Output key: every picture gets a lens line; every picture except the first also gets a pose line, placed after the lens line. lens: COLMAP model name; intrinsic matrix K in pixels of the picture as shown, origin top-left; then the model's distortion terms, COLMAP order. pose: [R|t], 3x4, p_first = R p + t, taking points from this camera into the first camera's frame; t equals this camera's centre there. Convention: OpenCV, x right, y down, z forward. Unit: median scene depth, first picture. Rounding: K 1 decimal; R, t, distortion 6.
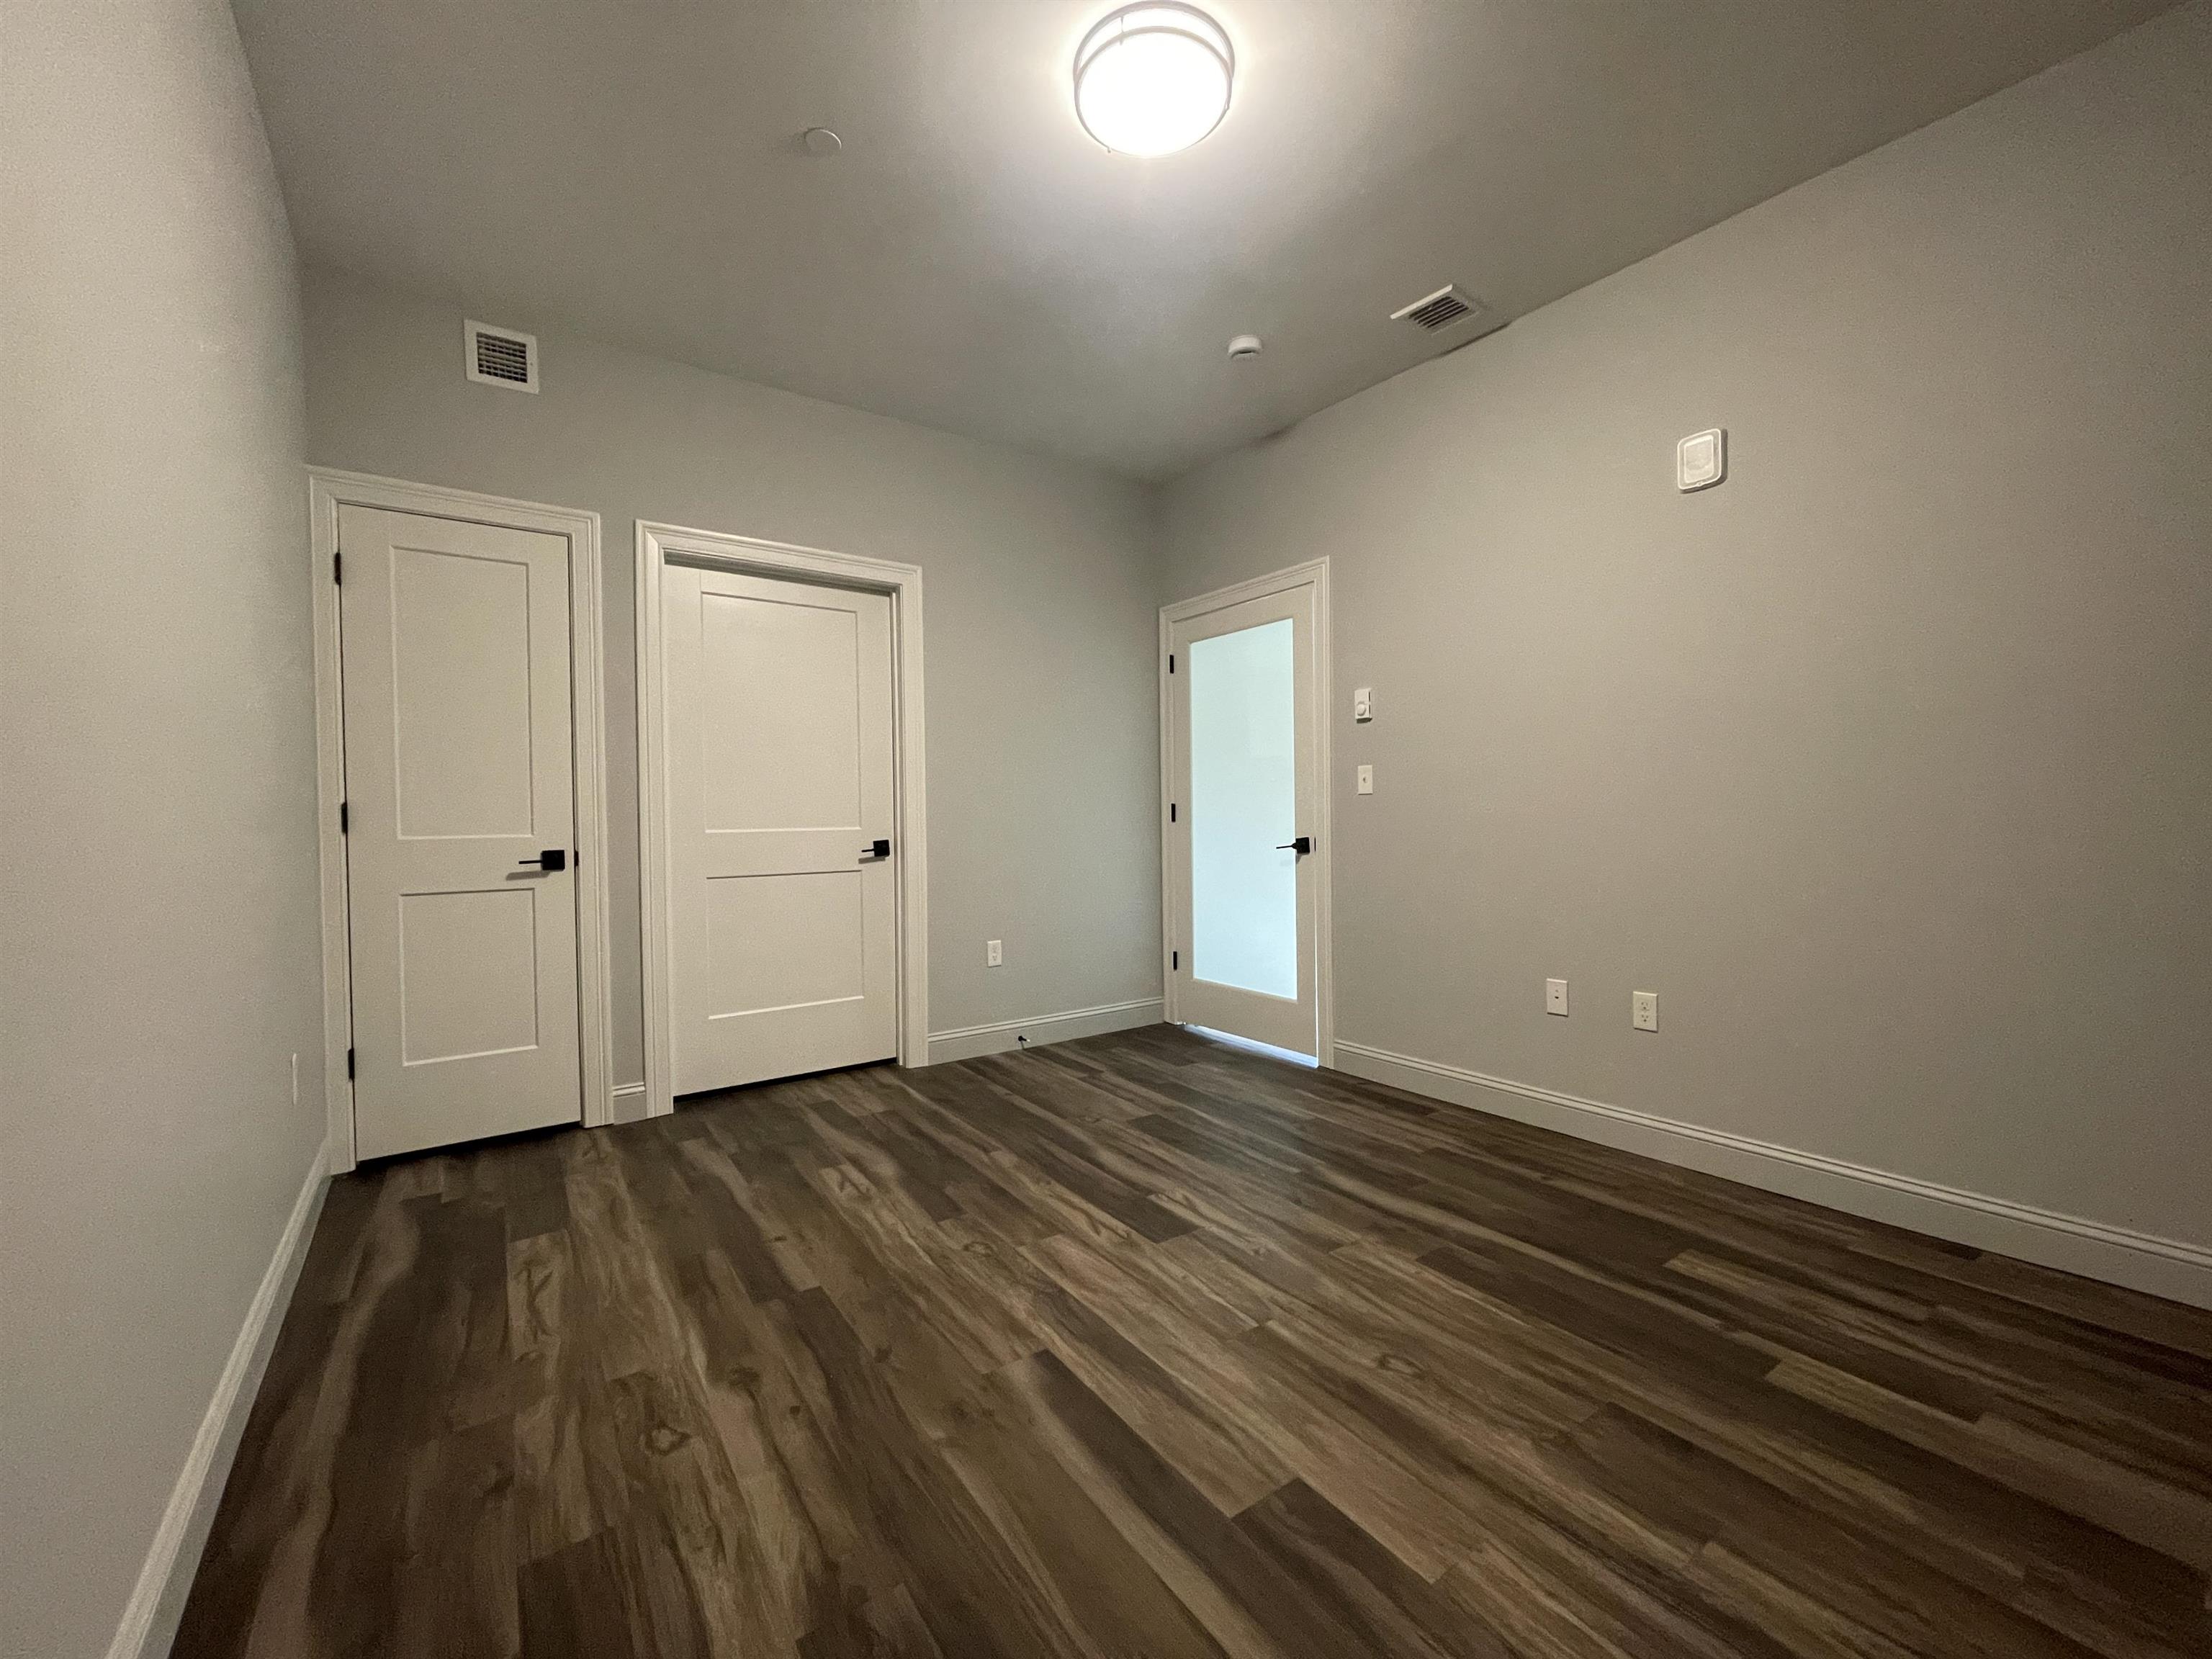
lens RADIAL K [[882.0, 0, 1090.8], [0, 882.0, 828.4], [0, 0, 1]] dist [0.002603, 0.002420]
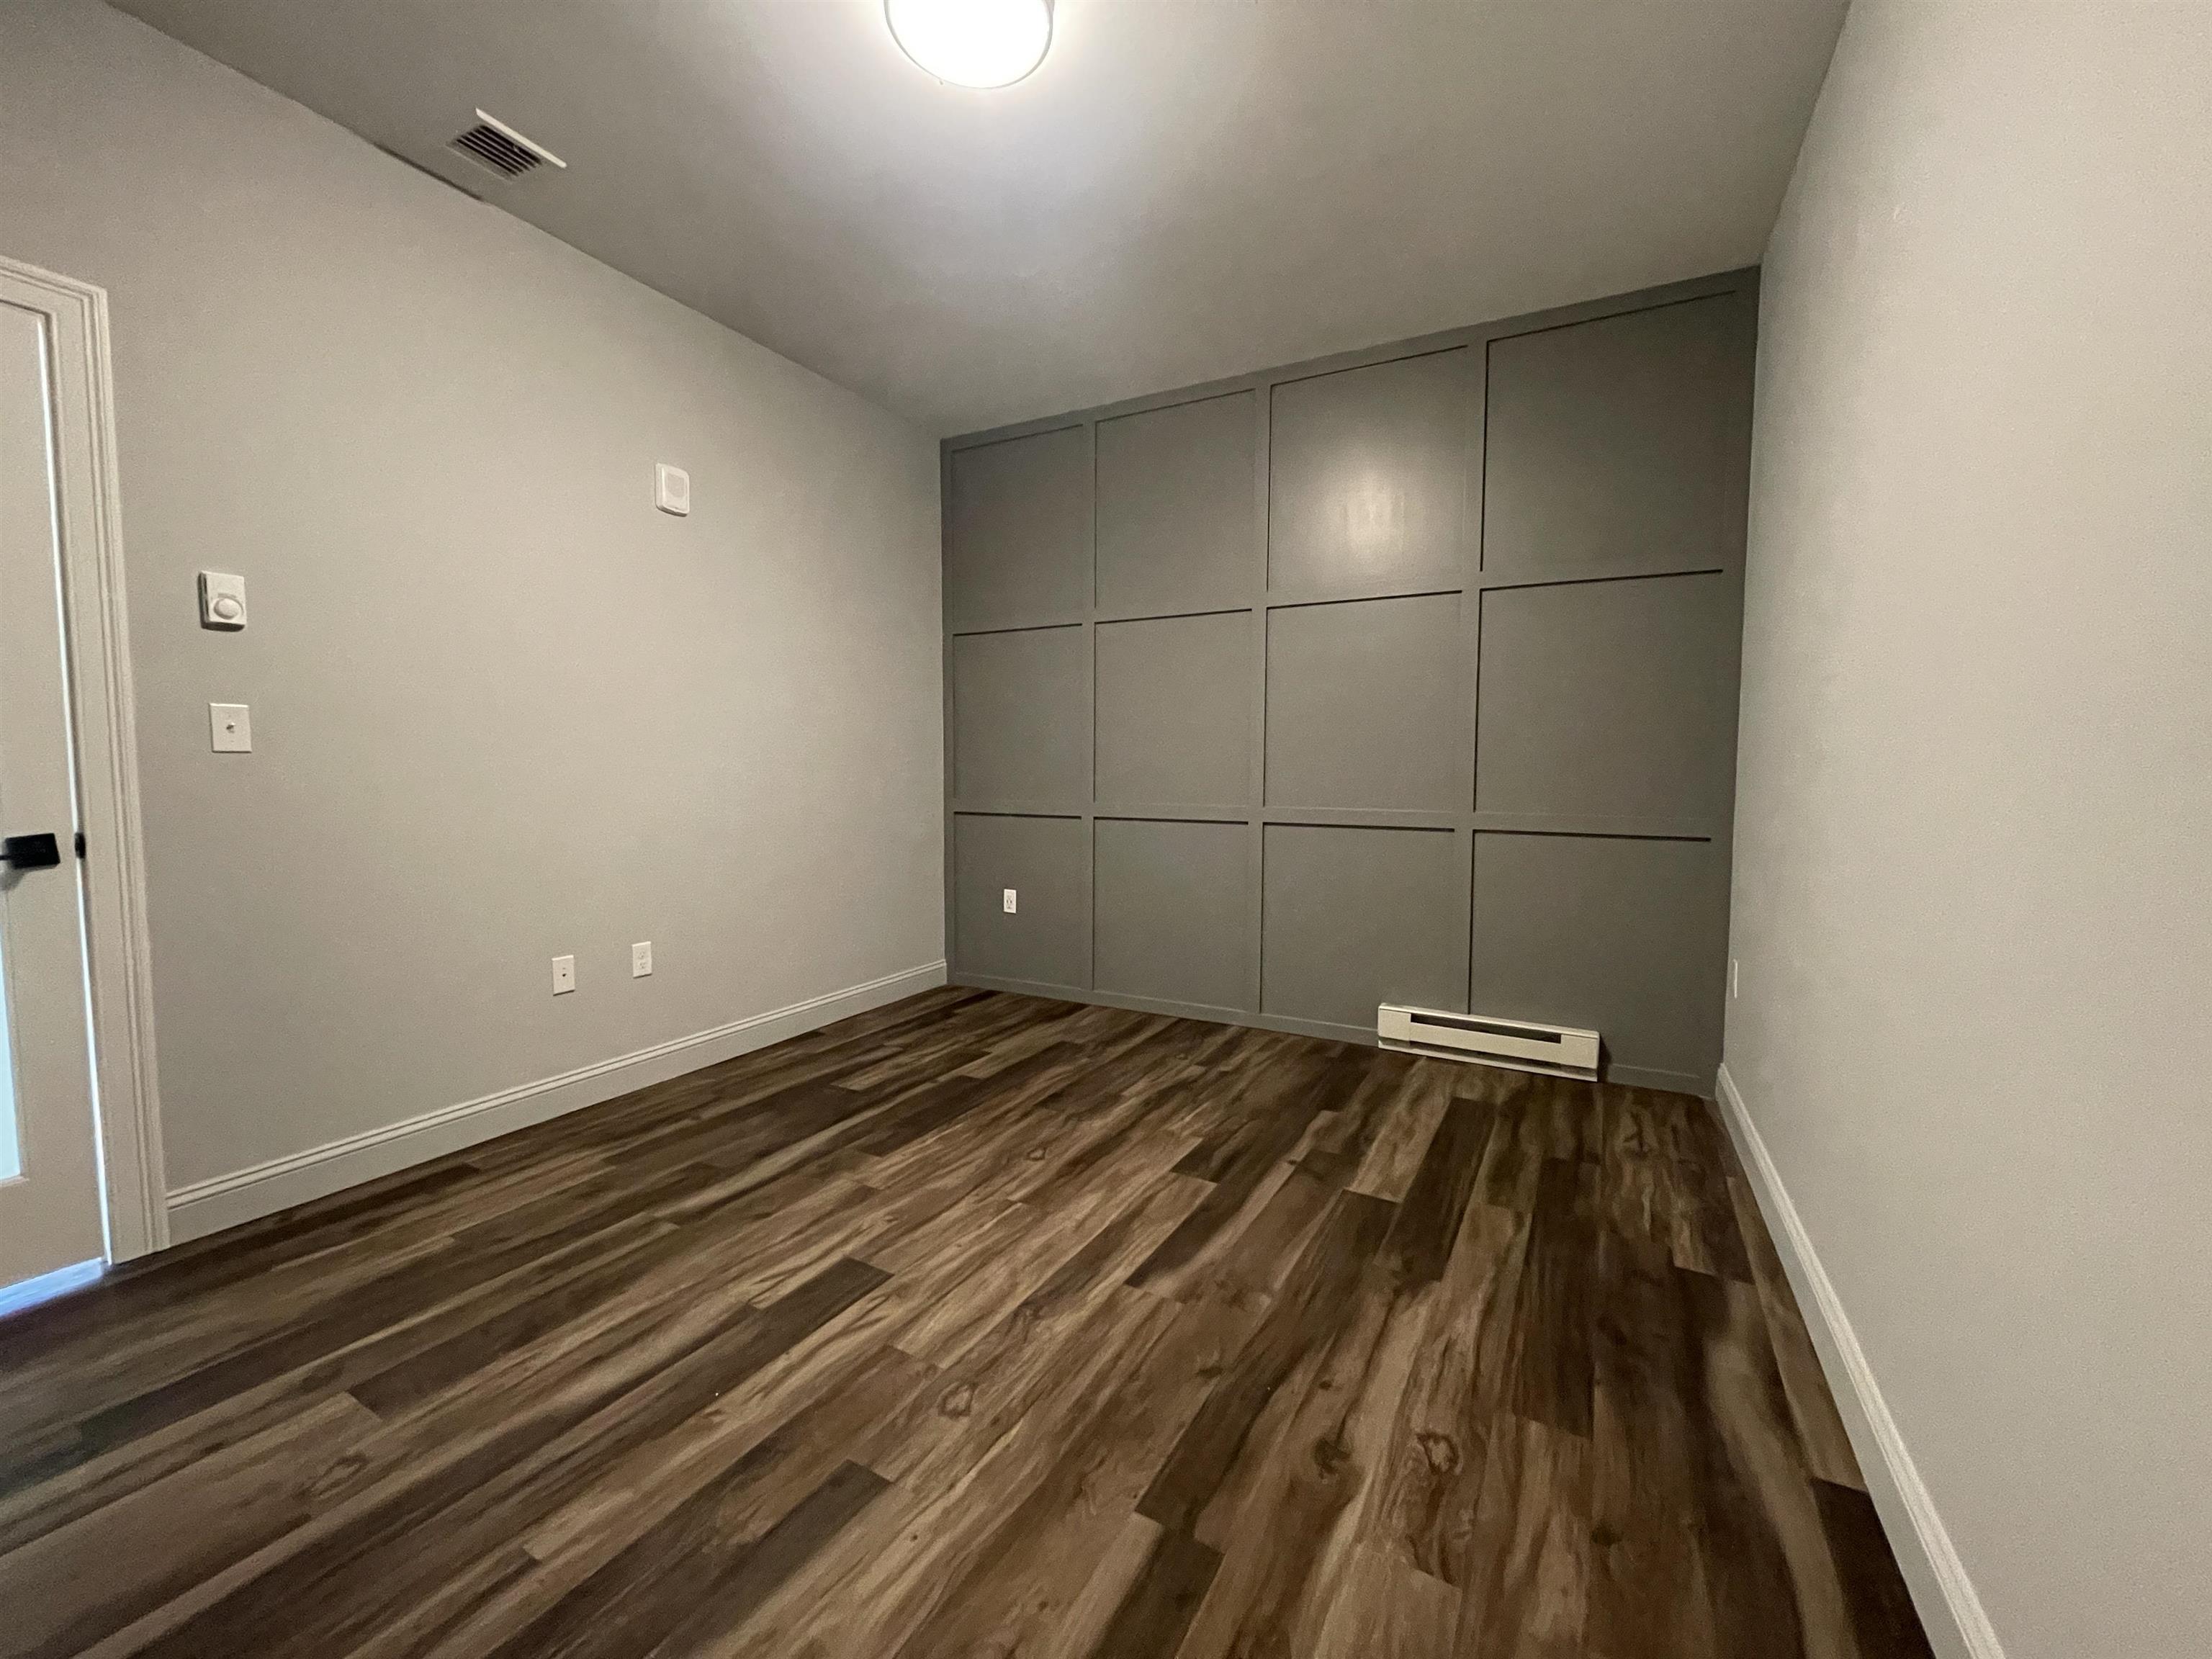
lens RADIAL K [[882.0, 0, 1106.6], [0, 882.0, 834.6], [0, 0, 1]] dist [0.002603, 0.002420]
pose [[-0.436543, -0.052662, 0.898141, -0.809016], [0.014241, 0.997756, 0.065425, -0.023222], [-0.899571, 0.041351, -0.434813, 1.209210]]
